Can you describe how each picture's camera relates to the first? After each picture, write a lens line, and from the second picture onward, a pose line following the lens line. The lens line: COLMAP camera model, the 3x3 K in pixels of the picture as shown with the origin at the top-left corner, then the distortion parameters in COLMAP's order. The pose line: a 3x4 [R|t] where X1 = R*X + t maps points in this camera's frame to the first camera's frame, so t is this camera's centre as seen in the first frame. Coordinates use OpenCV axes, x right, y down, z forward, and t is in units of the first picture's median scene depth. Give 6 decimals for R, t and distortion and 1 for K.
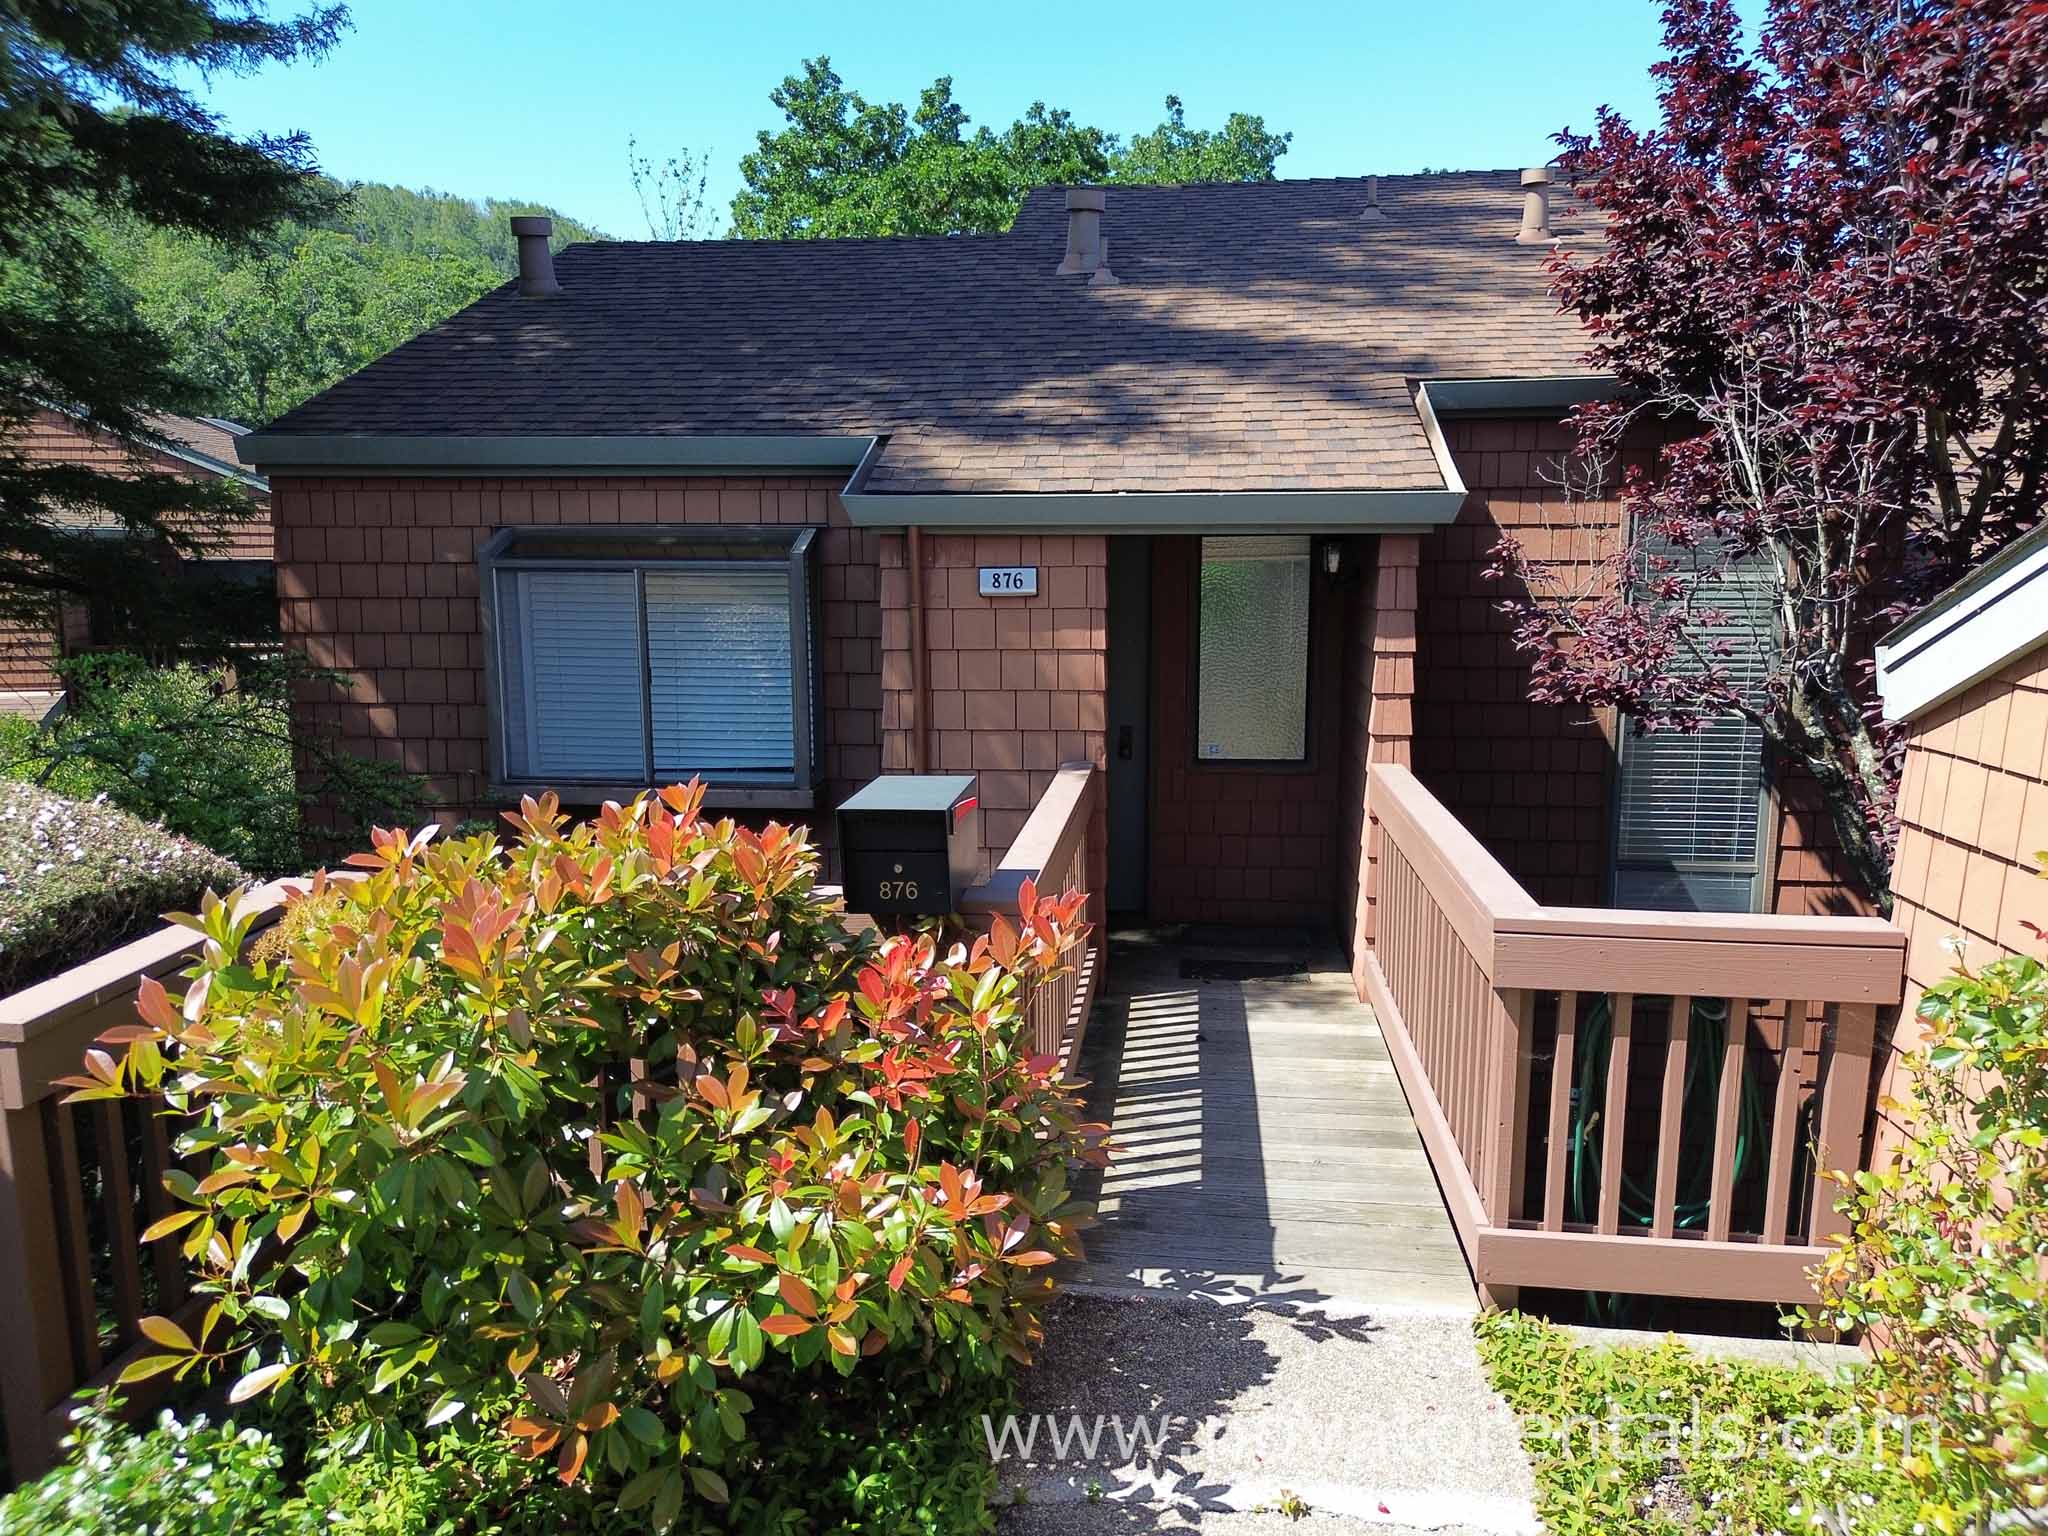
lens RADIAL K [[1438.8, 0, 1026.8], [0, 1438.8, 739.5], [0, 0, 1]] dist [0.109312, -0.142494]
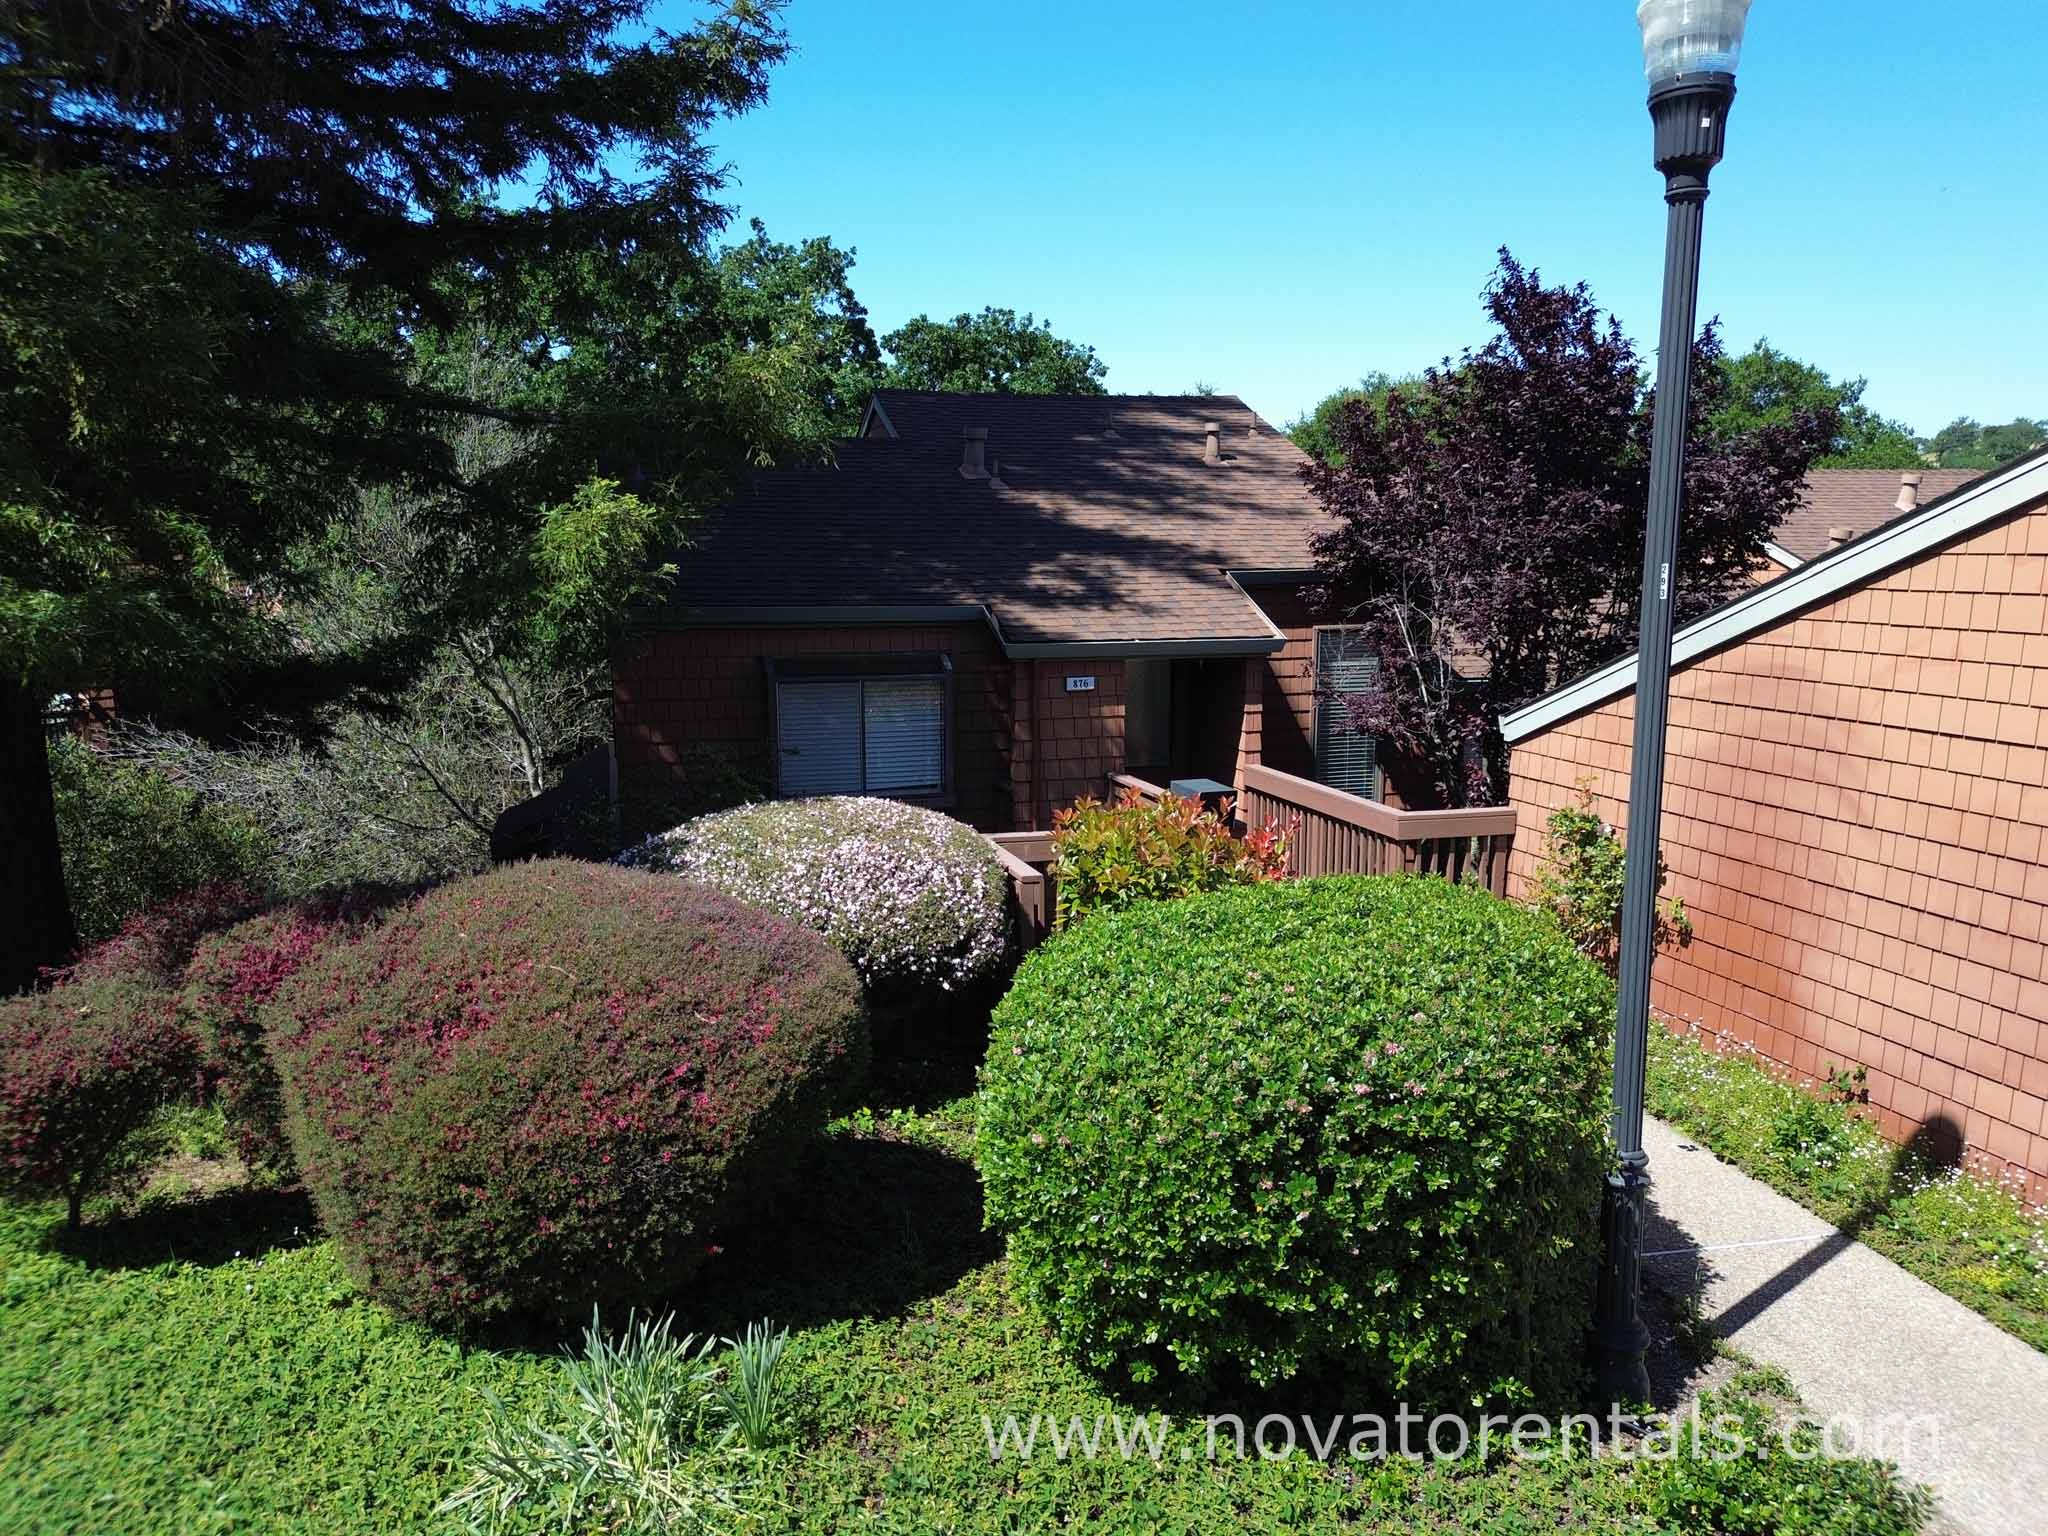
lens RADIAL K [[1438.8, 0, 1026.8], [0, 1438.8, 739.5], [0, 0, 1]] dist [0.109312, -0.142494]
pose [[0.922554, -0.051775, 0.382379, -0.765173], [0.053040, 0.998566, 0.007239, -0.046669], [-0.382205, 0.013603, 0.923977, -0.725971]]
